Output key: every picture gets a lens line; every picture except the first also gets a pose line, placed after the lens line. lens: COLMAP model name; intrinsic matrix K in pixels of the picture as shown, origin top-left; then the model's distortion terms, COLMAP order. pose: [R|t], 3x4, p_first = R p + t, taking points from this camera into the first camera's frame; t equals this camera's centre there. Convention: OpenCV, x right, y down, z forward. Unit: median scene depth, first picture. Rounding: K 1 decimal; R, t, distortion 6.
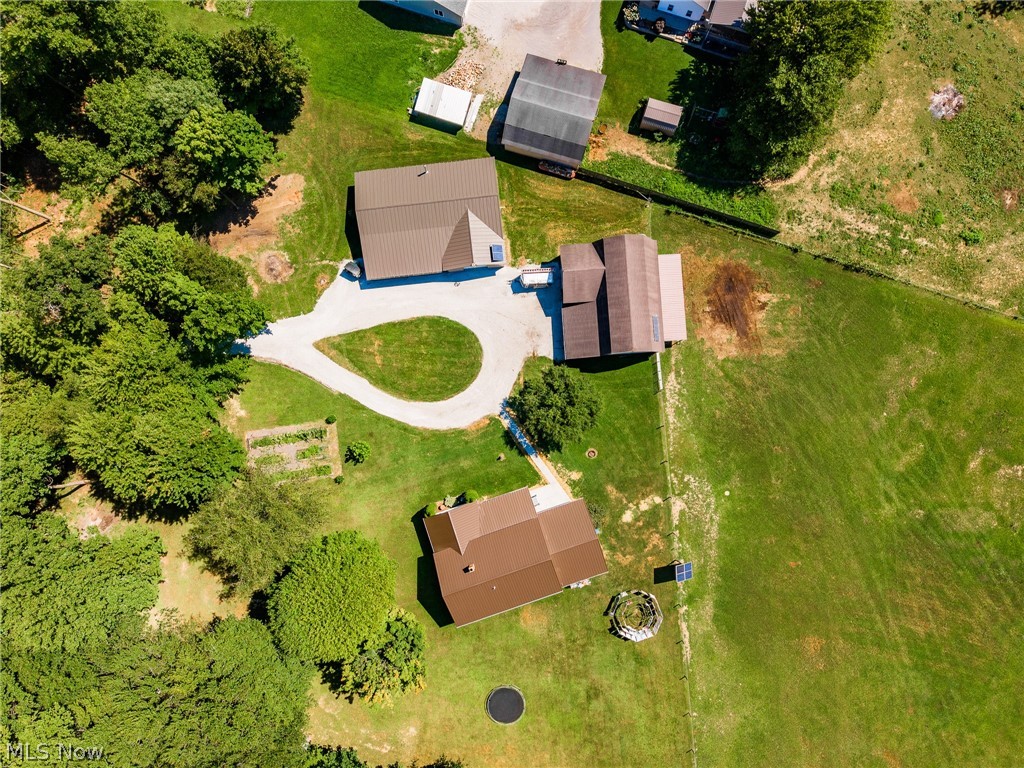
lens RADIAL K [[682.8, 0, 512.0], [0, 682.8, 384.0], [0, 0, 1]] dist [-0.000136, -0.004592]
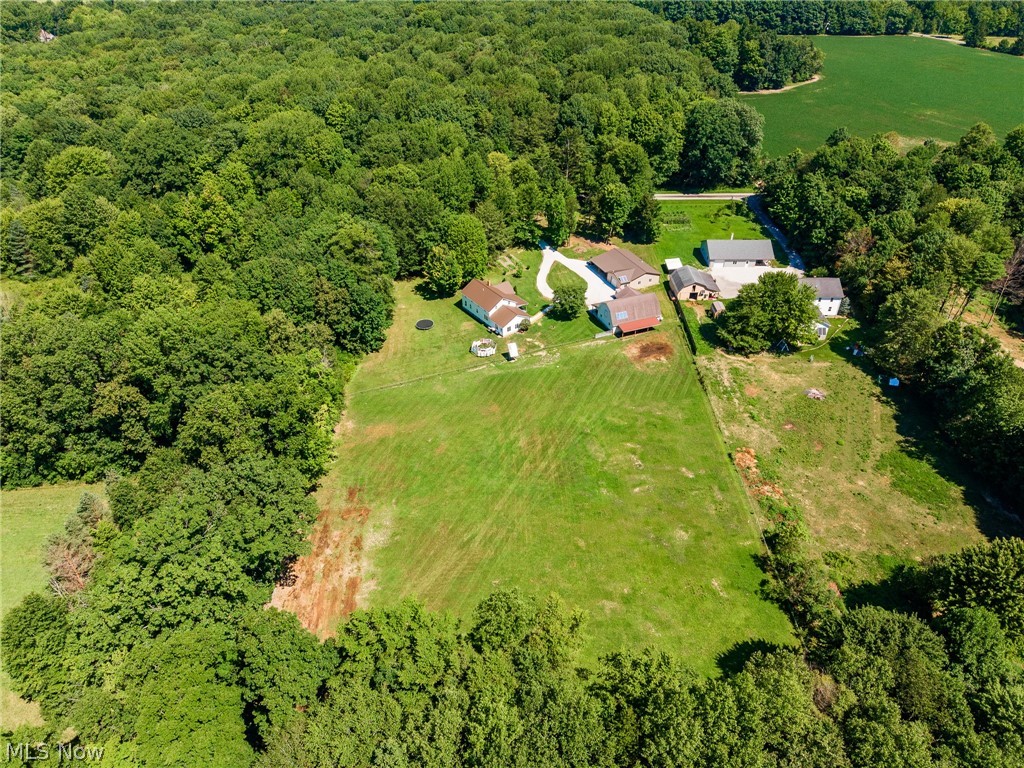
lens RADIAL K [[682.8, 0, 512.0], [0, 682.8, 384.0], [0, 0, 1]] dist [-0.000136, -0.004592]
pose [[0.300154, 0.567908, -0.766413, 1.721563], [-0.953234, 0.208394, -0.218902, 0.693086], [0.035400, 0.796274, 0.603899, -0.087840]]
